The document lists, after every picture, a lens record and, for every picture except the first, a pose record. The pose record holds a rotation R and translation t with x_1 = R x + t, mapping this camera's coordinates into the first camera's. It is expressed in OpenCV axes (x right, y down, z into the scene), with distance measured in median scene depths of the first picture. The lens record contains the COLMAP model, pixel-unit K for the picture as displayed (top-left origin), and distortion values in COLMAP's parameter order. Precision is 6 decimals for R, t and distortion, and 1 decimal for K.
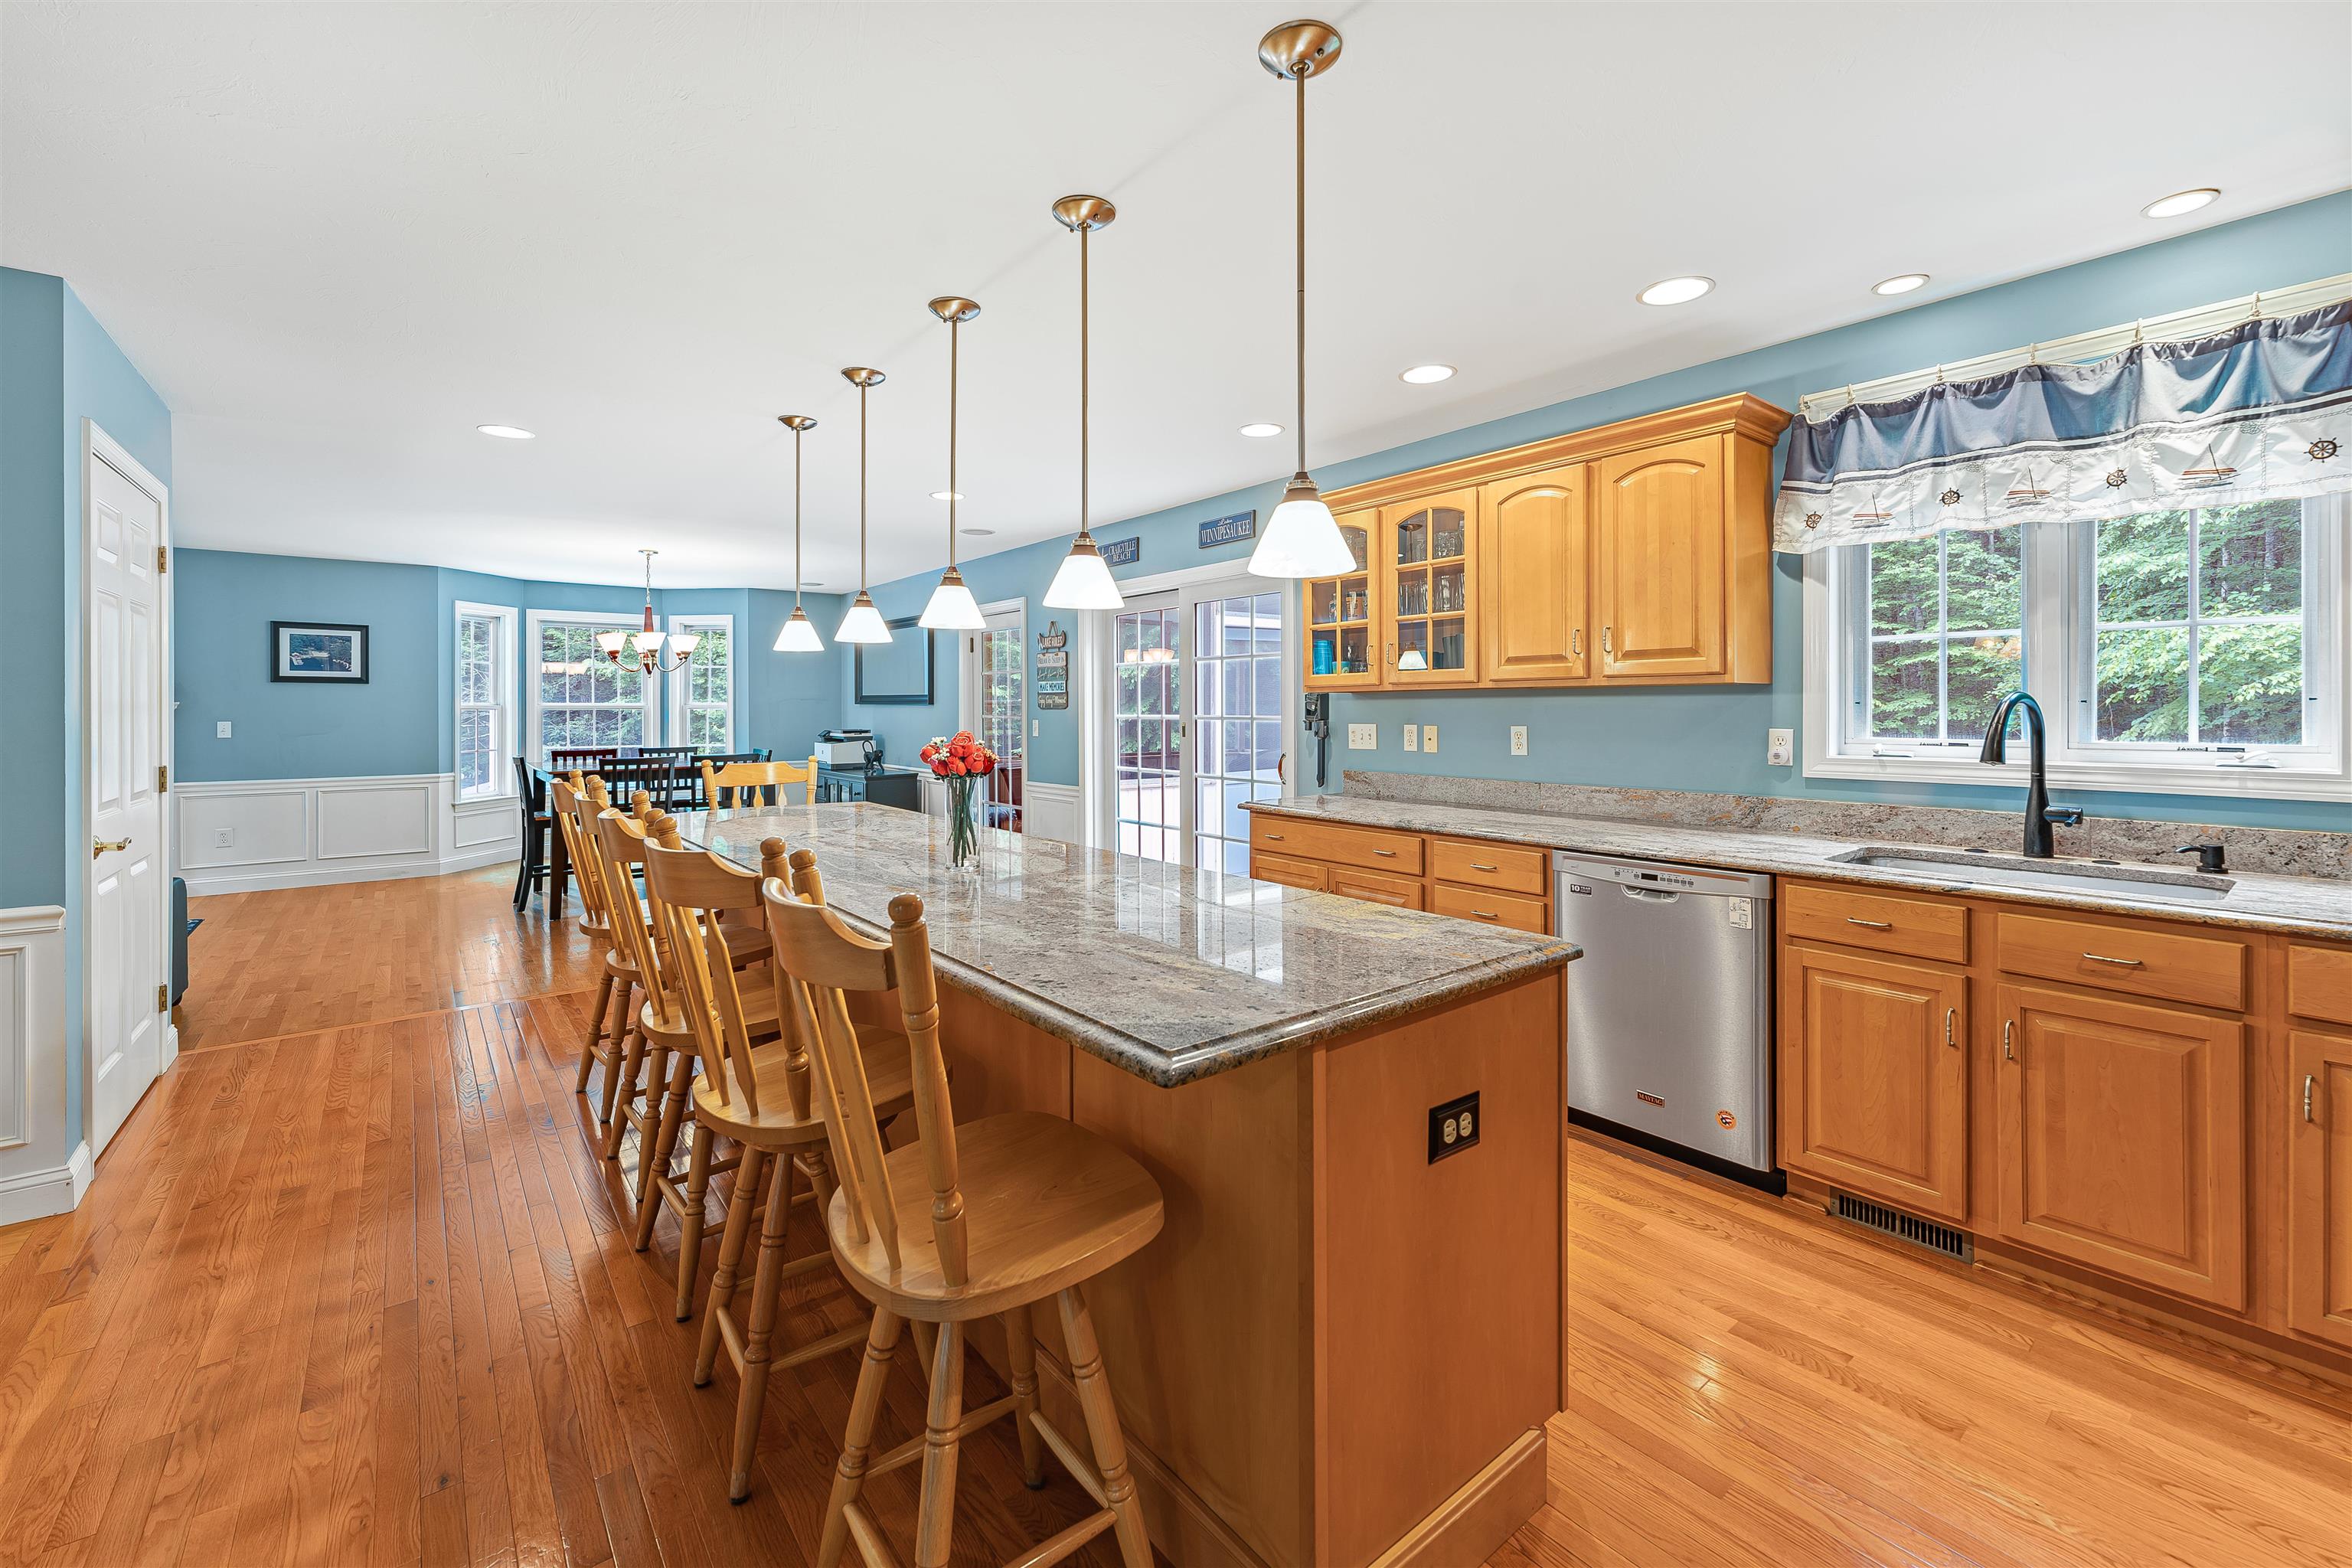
lens RADIAL K [[966.1, 0, 1170.1], [0, 966.1, 705.4], [0, 0, 1]] dist [0.000969, 0.000057]
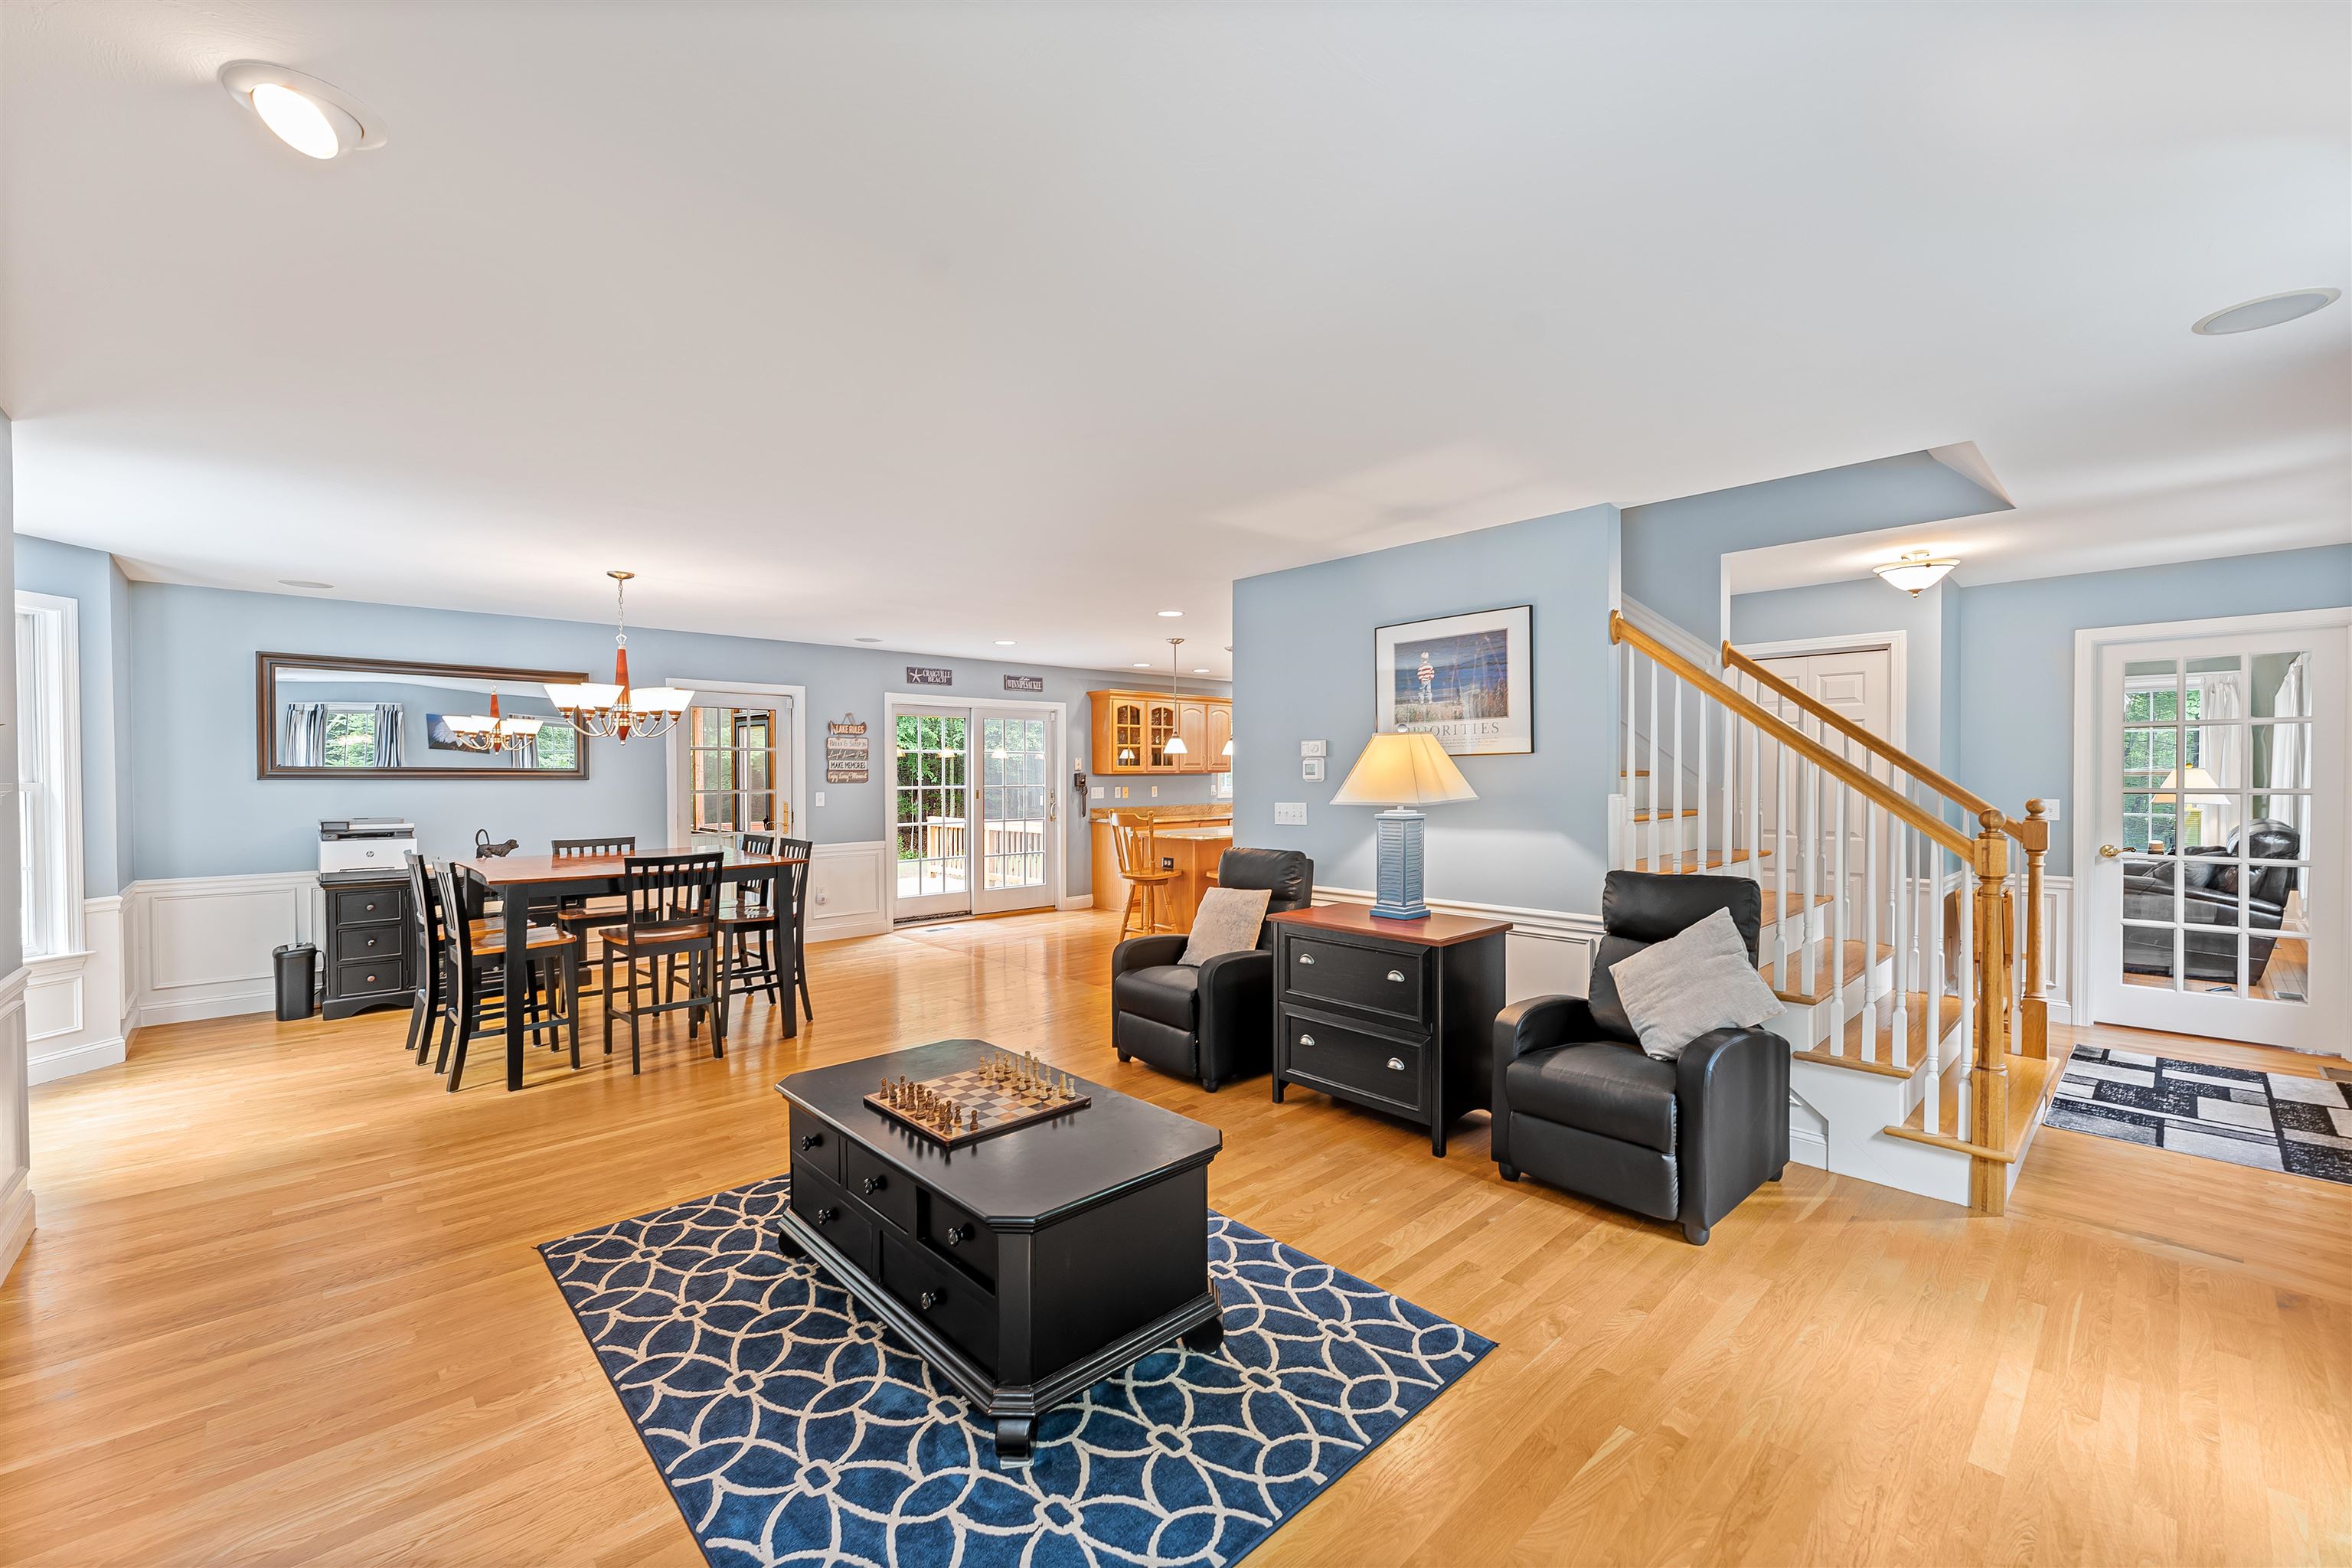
lens RADIAL K [[966.1, 0, 1170.1], [0, 966.1, 705.4], [0, 0, 1]] dist [0.000969, 0.000057]
pose [[-0.079454, 0.074496, 0.994051, -2.397533], [0.002095, 0.997214, -0.074566, -0.004026], [-0.996836, -0.003842, -0.079389, 1.170220]]
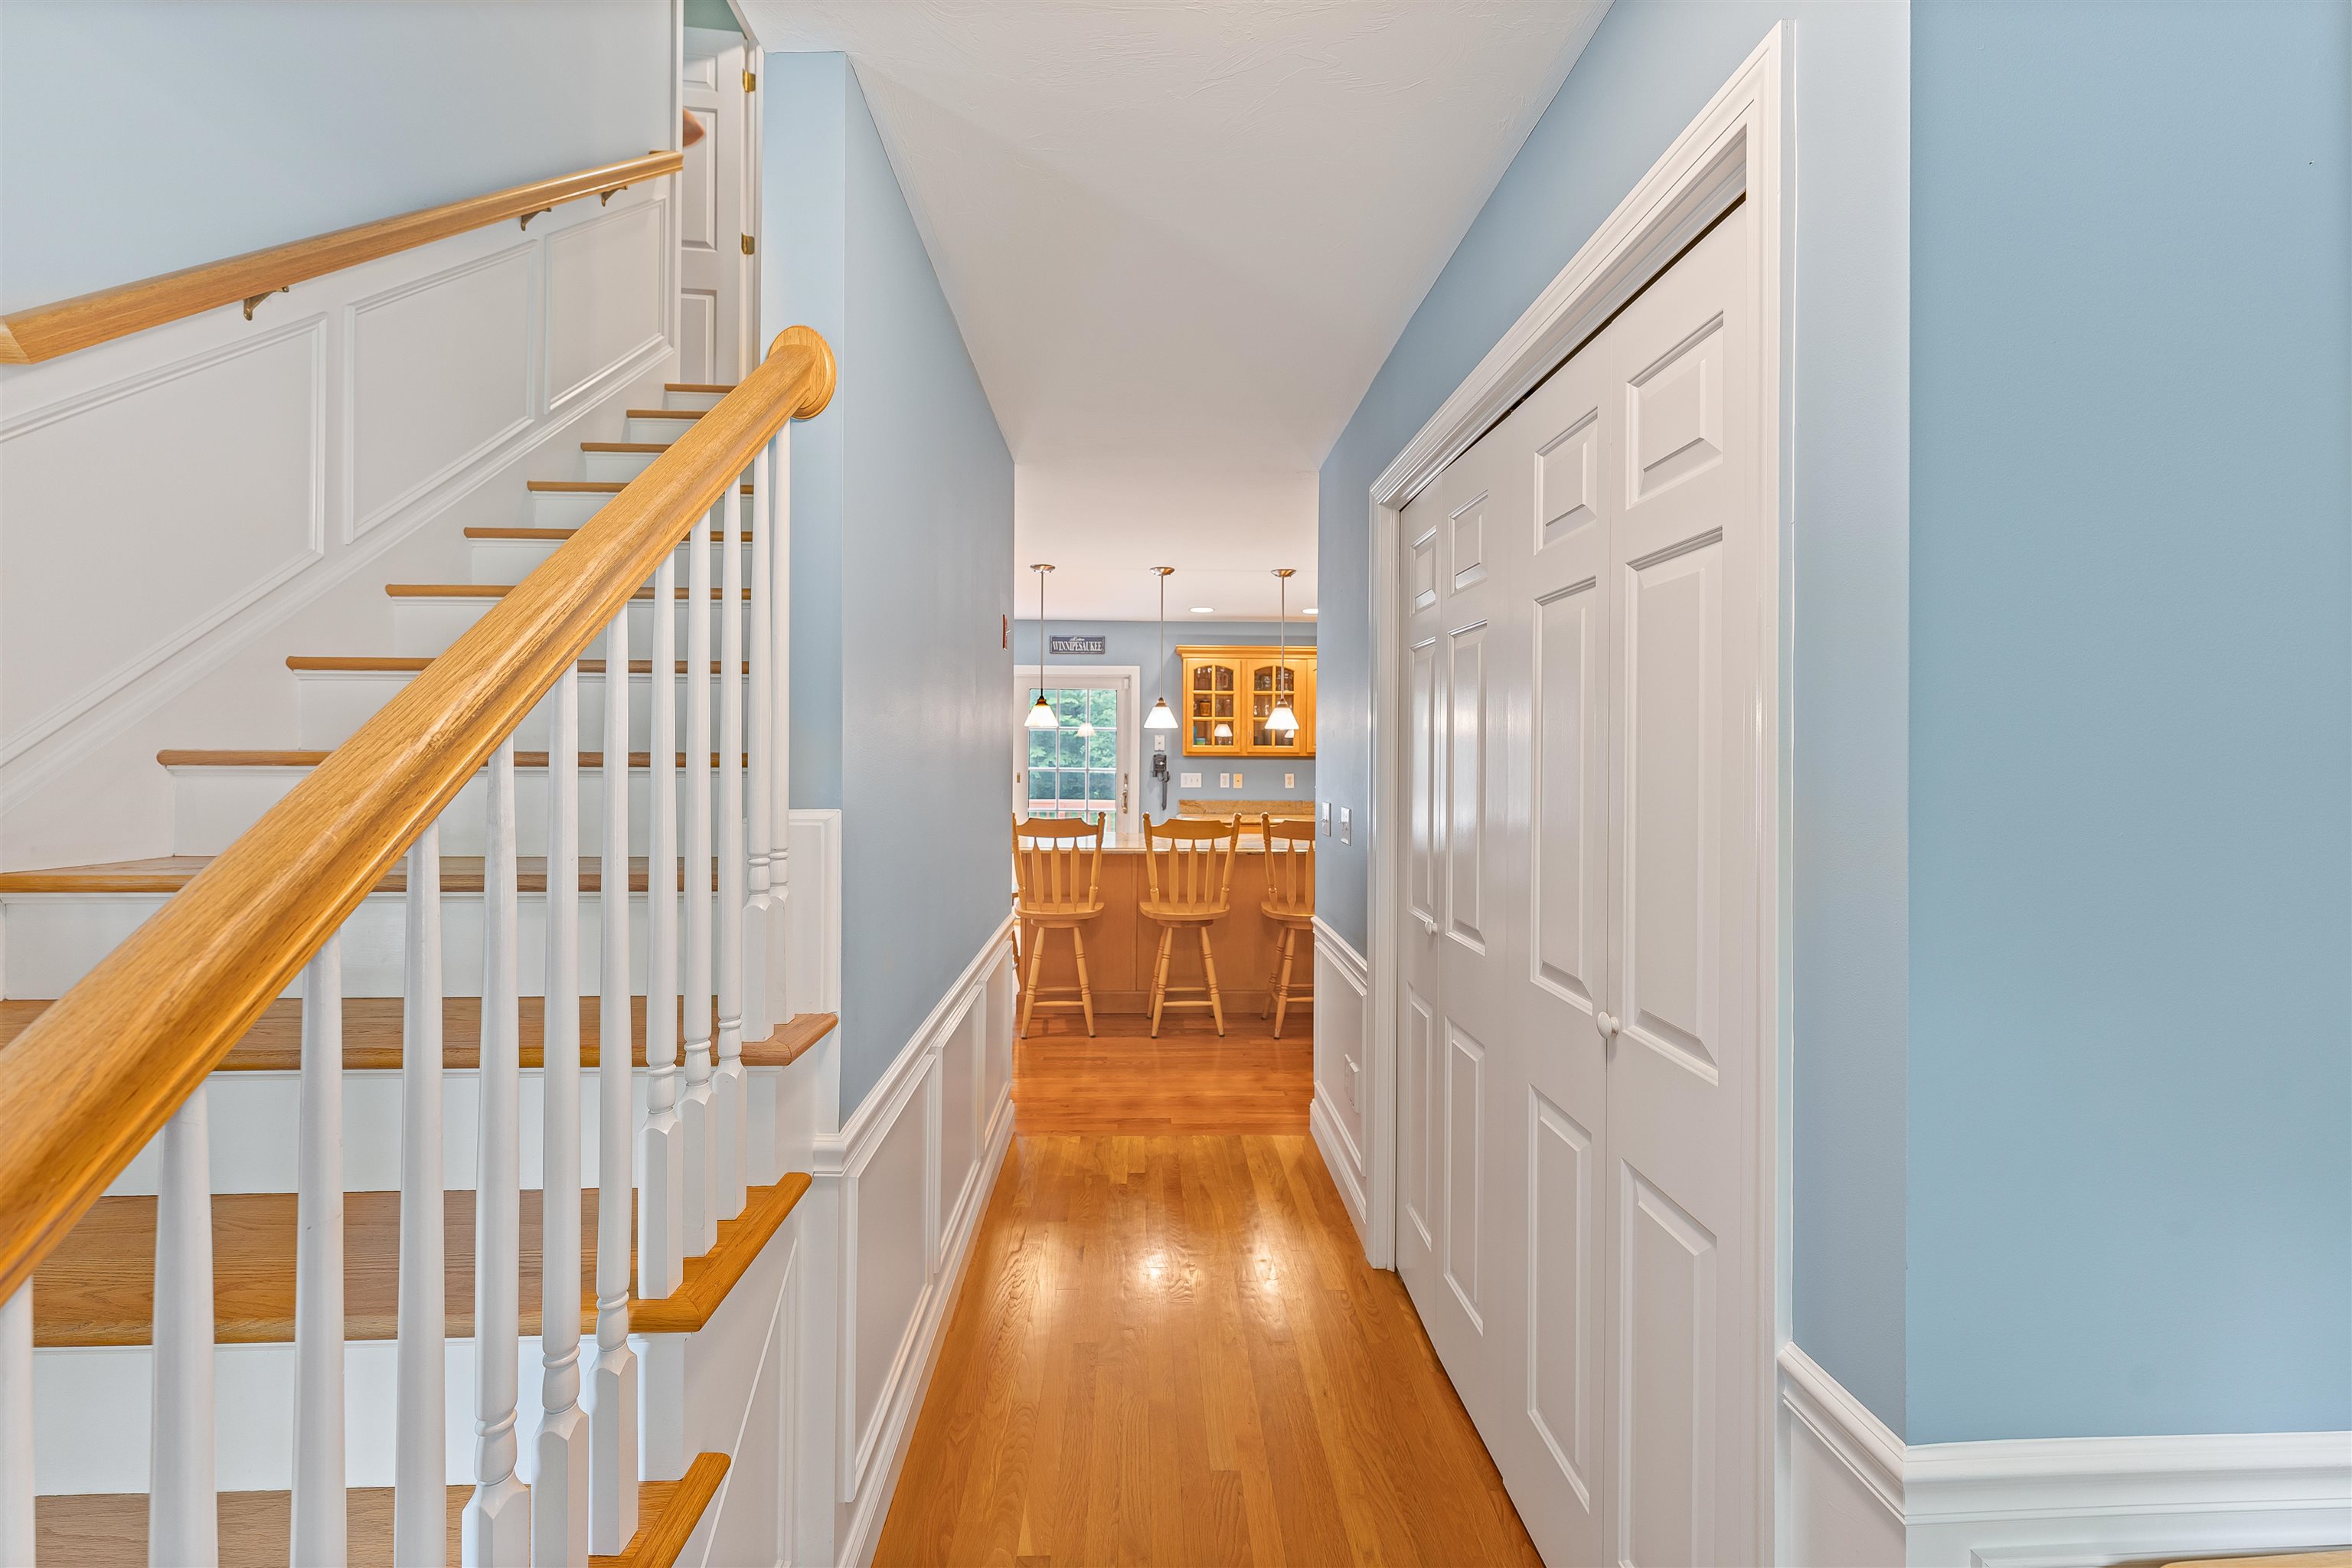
lens RADIAL K [[984.0, 0, 1180.8], [0, 984.0, 747.5], [0, 0, 1]] dist [0.000711, -0.000033]
pose [[0.576803, 0.010703, 0.816813, -1.470525], [-0.010572, 0.999928, -0.005637, -0.020482], [-0.816815, -0.005384, 0.576875, -0.015434]]
